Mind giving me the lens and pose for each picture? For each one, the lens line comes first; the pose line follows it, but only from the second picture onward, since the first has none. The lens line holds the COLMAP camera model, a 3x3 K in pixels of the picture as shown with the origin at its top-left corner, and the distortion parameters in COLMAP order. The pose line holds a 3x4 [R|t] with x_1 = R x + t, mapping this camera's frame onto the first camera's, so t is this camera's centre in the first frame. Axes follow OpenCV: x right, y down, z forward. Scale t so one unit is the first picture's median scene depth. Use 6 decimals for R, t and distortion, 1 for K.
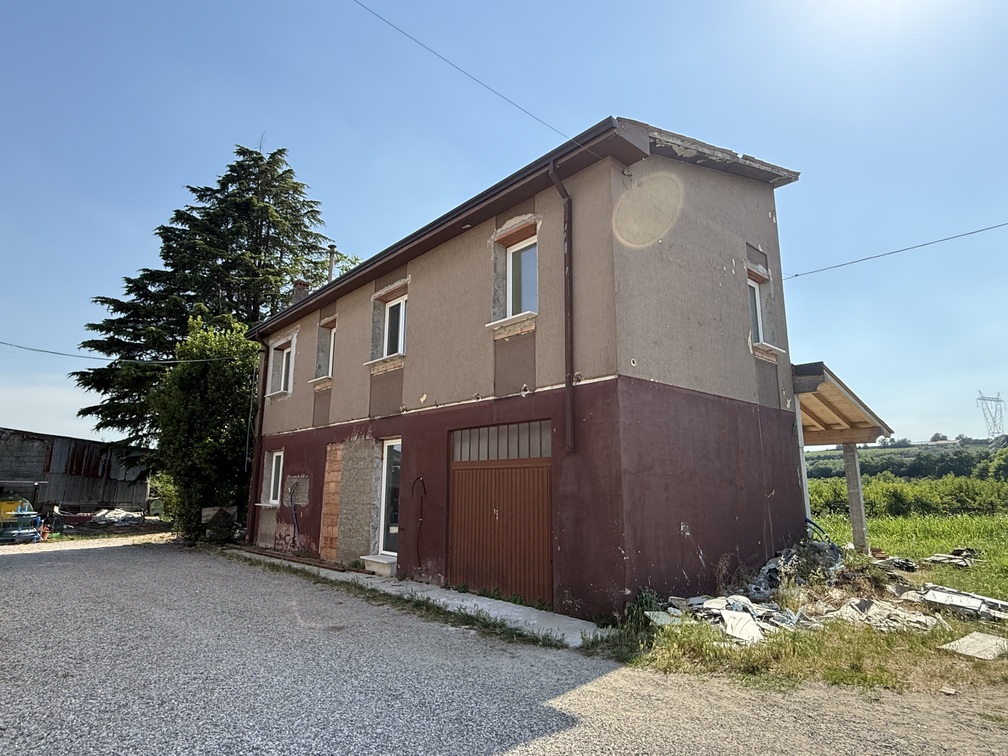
lens RADIAL K [[557.9, 0, 504.0], [0, 557.9, 378.0], [0, 0, 1]] dist [-0.000880, -0.000079]
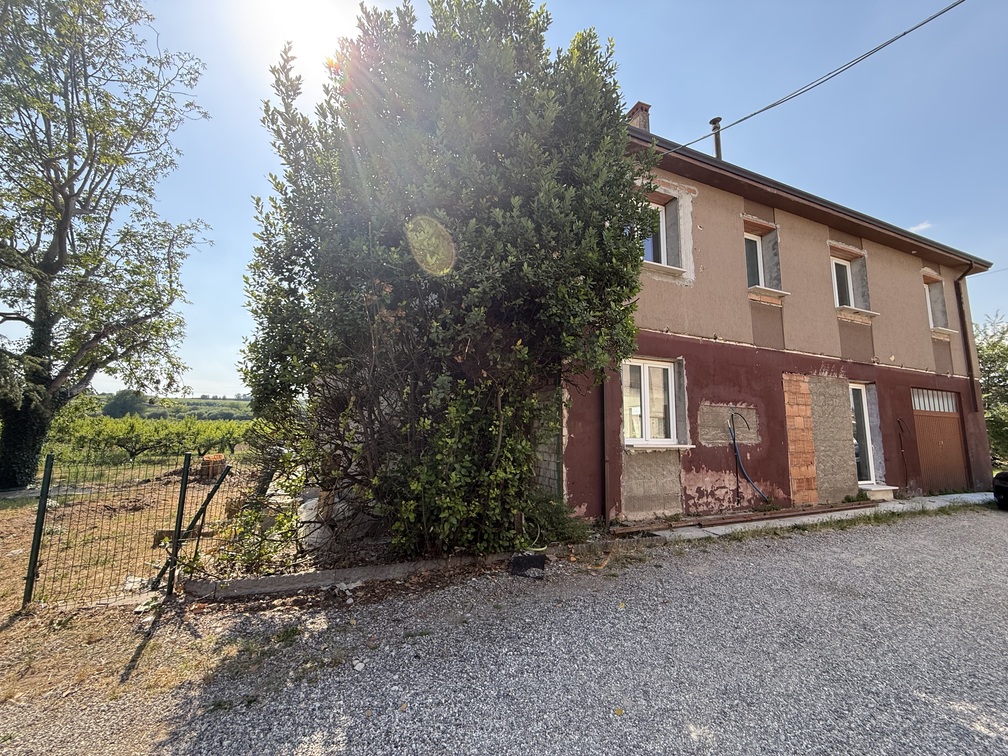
lens RADIAL K [[402.3, 0, 501.1], [0, 402.3, 377.6], [0, 0, 1]] dist [-0.000131, -0.000091]
pose [[0.337054, 0.133143, 0.932023, -1.044946], [-0.196439, 0.978107, -0.068686, 0.257077], [-0.920764, -0.159935, 0.355829, 1.192079]]
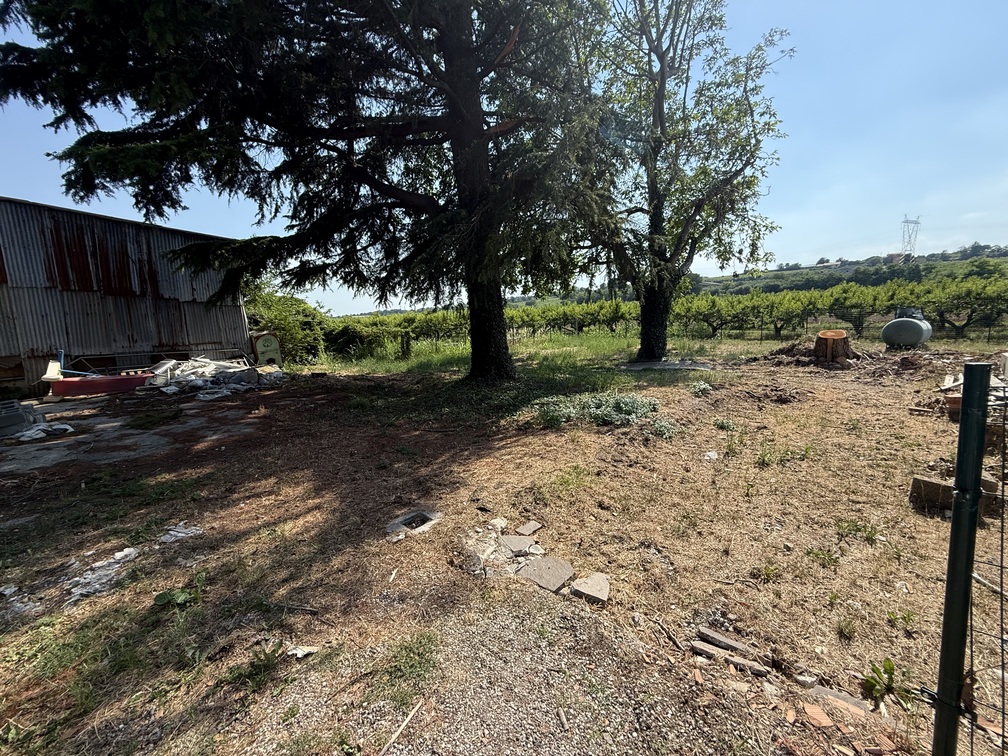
lens RADIAL K [[402.3, 0, 501.1], [0, 402.3, 377.6], [0, 0, 1]] dist [-0.000131, -0.000091]
pose [[0.997511, -0.053016, 0.046491, -0.997910], [0.033841, 0.938366, 0.343984, 0.312617], [-0.061862, -0.341554, 0.937824, 1.454990]]
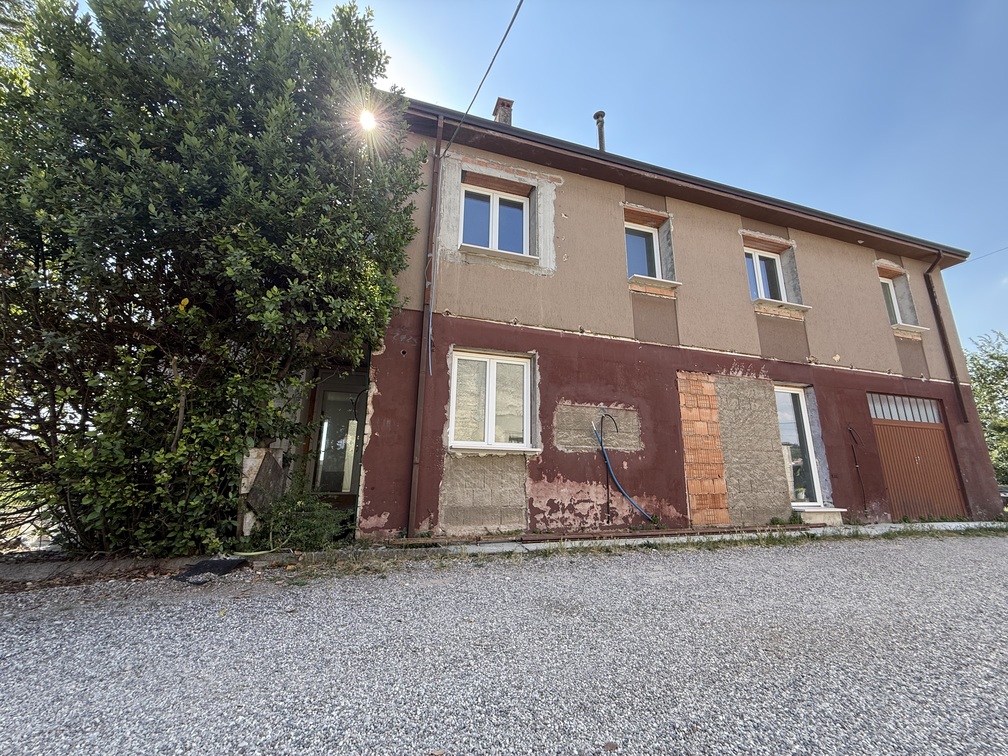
lens RADIAL K [[402.3, 0, 501.1], [0, 402.3, 377.6], [0, 0, 1]] dist [-0.000131, -0.000091]
pose [[0.423188, 0.222733, 0.878238, -0.895599], [-0.186200, 0.970003, -0.156283, 0.259135], [-0.886703, -0.097391, 0.451966, 0.978414]]
